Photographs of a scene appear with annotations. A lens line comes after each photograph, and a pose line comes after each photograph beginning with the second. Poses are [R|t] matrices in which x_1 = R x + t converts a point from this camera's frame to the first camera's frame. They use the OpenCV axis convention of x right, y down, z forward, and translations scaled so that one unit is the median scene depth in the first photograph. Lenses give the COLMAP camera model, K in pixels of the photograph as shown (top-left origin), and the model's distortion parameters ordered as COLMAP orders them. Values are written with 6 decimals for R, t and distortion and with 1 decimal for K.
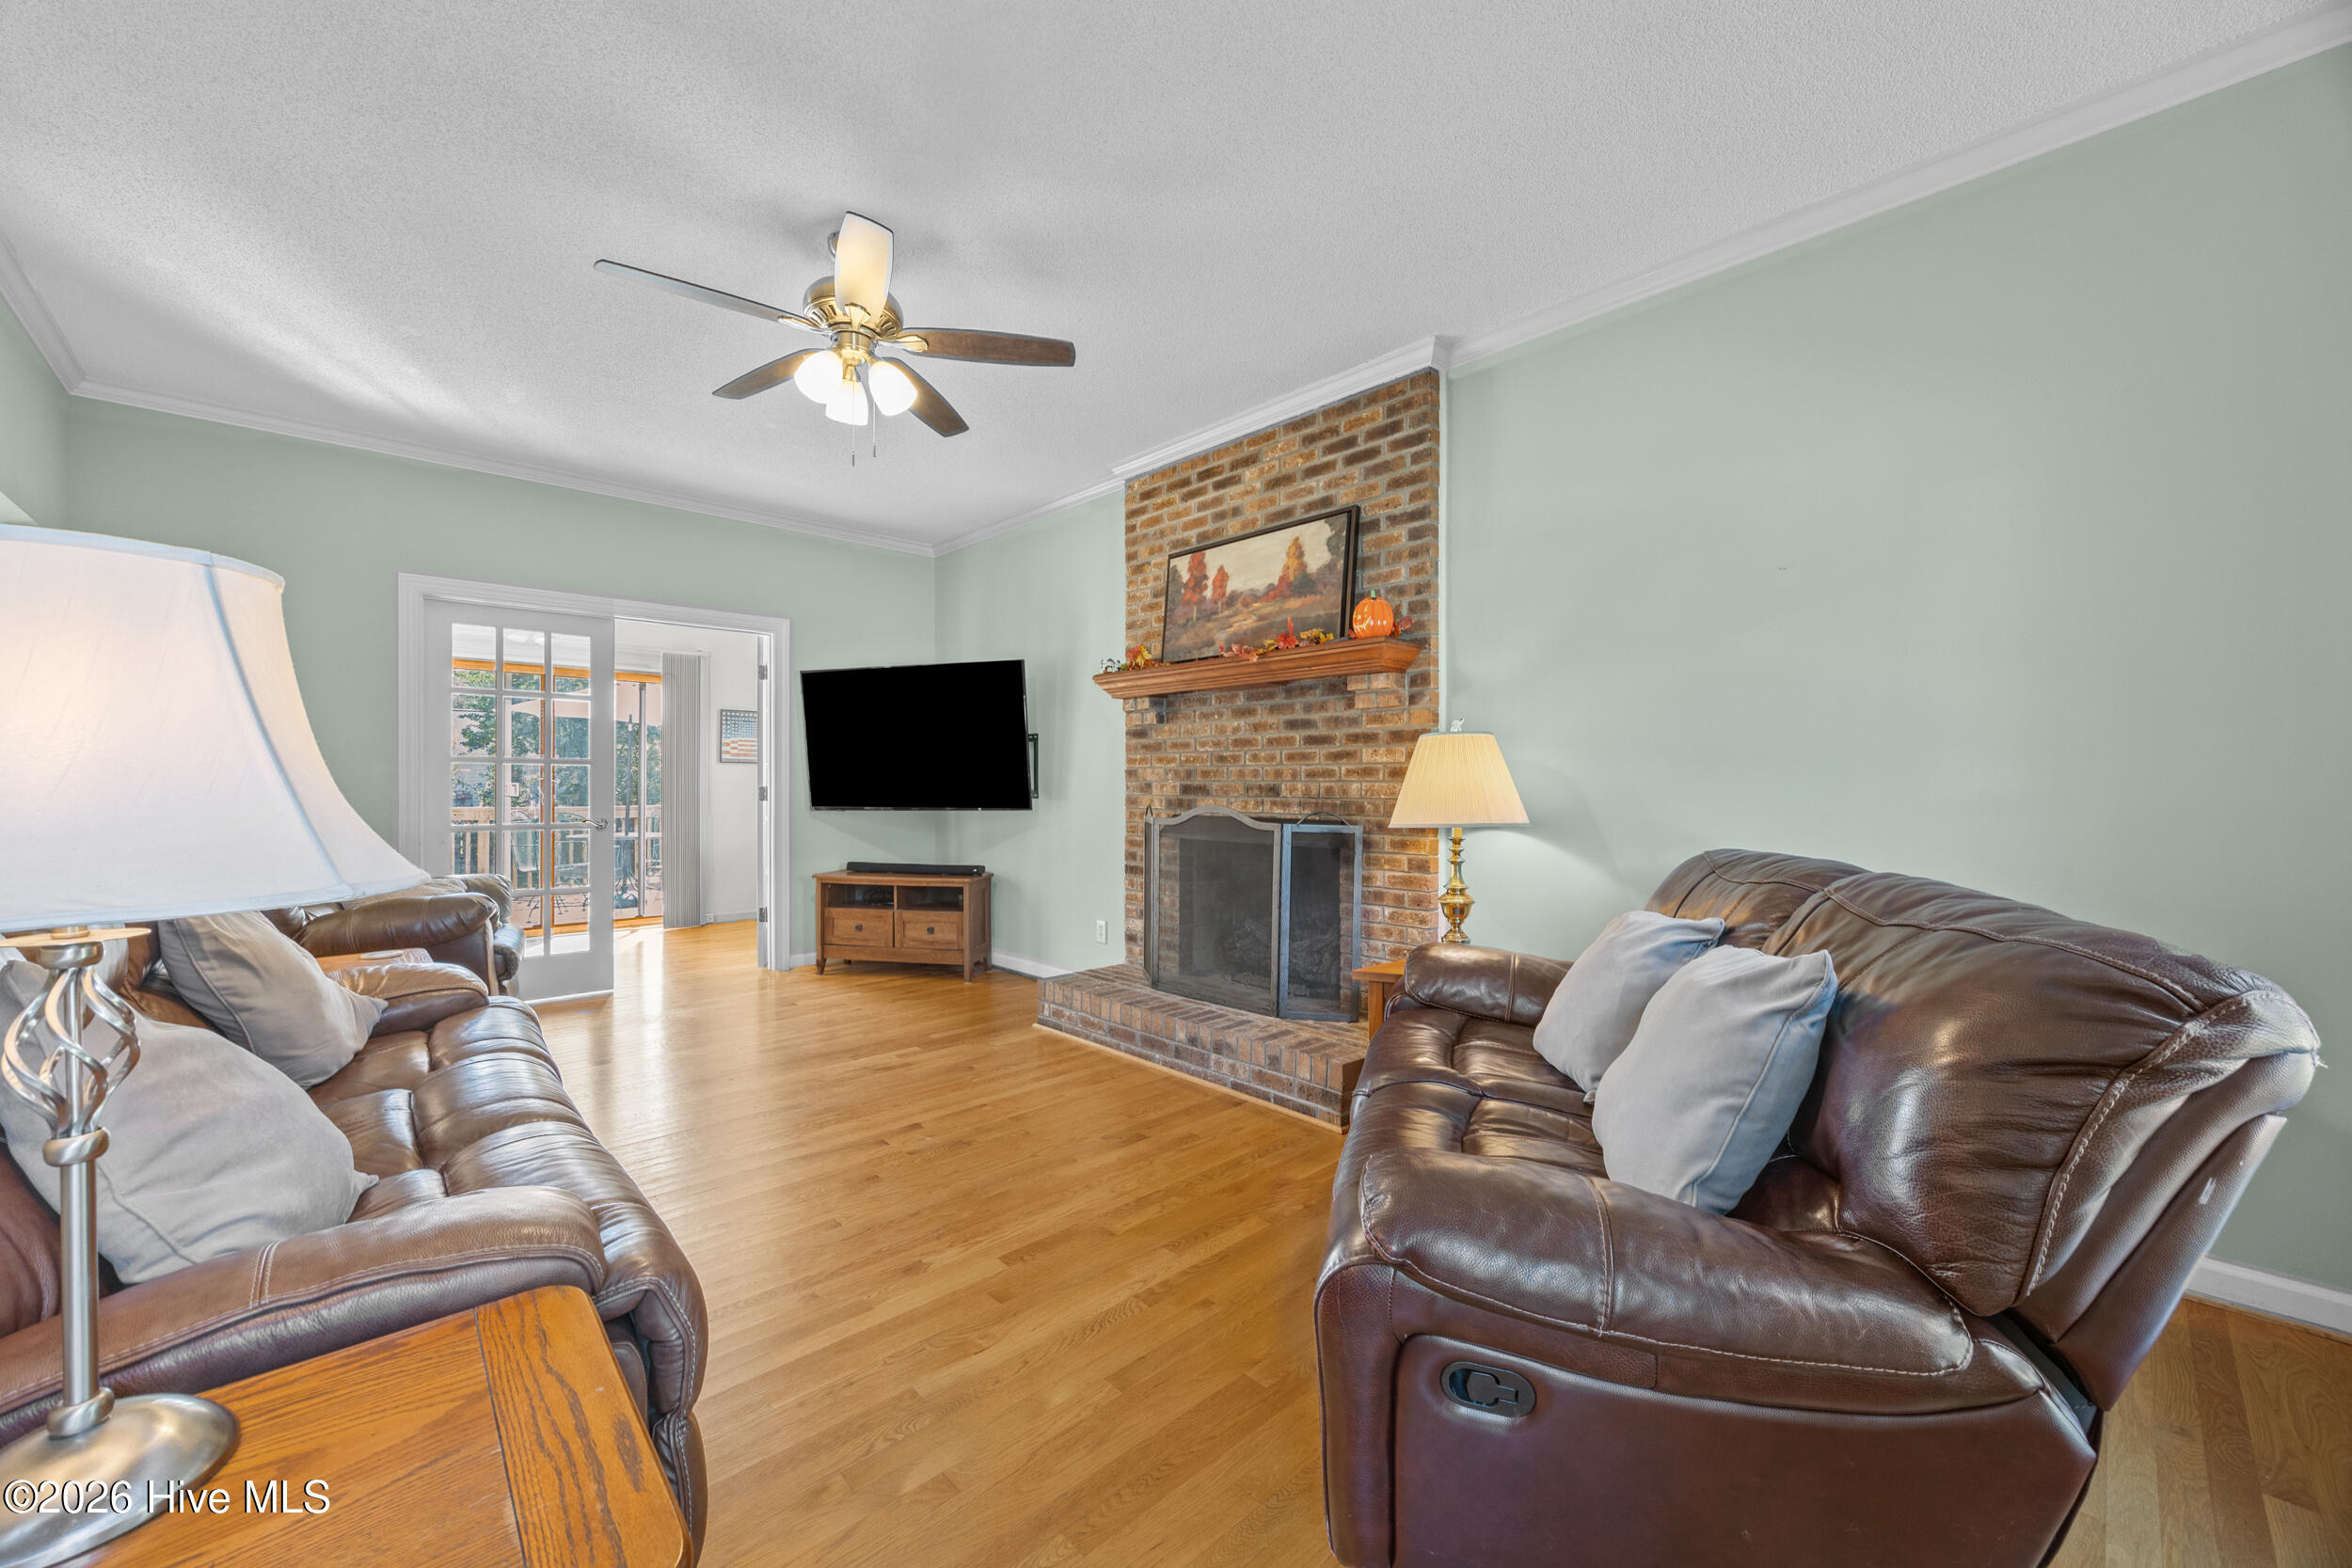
lens RADIAL K [[893.6, 0, 1170.8], [0, 893.6, 770.7], [0, 0, 1]] dist [-0.000077, 0.000165]
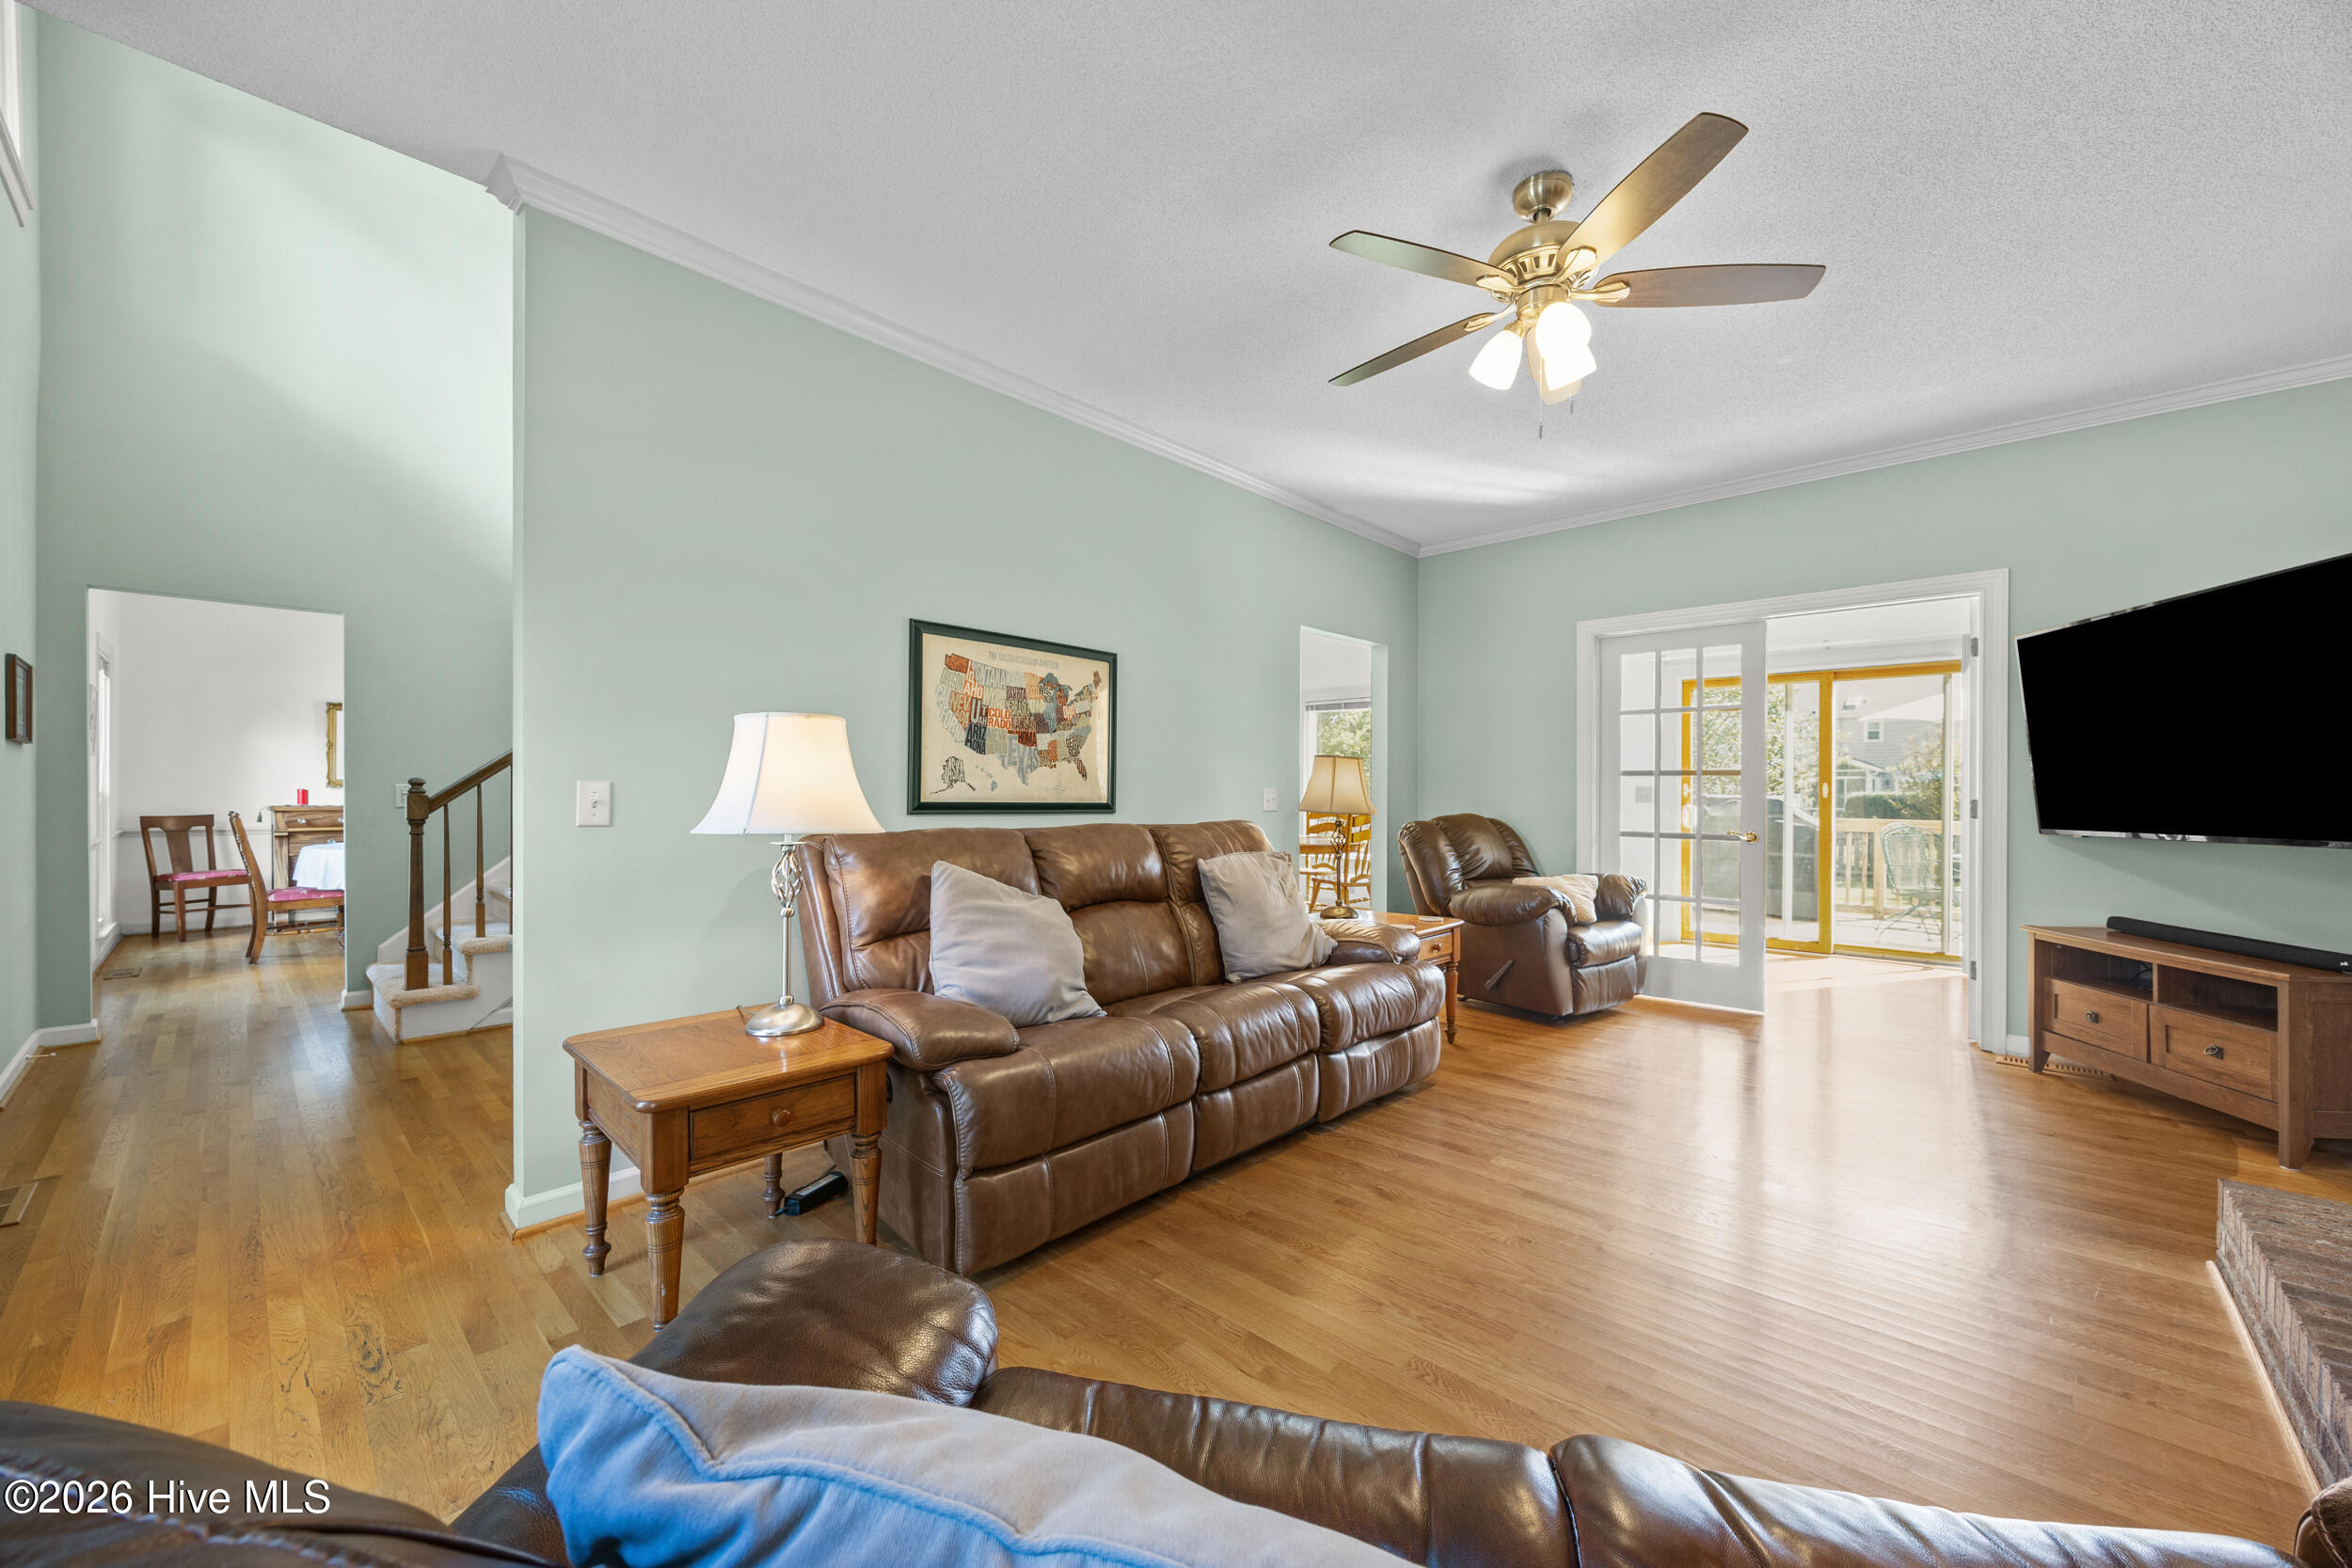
lens RADIAL K [[893.6, 0, 1170.8], [0, 893.6, 770.7], [0, 0, 1]] dist [-0.000077, 0.000165]
pose [[0.072218, -0.029801, -0.996944, 0.351950], [0.010361, 0.999522, -0.029128, 0.012170], [0.997335, -0.008226, 0.072492, 0.403428]]
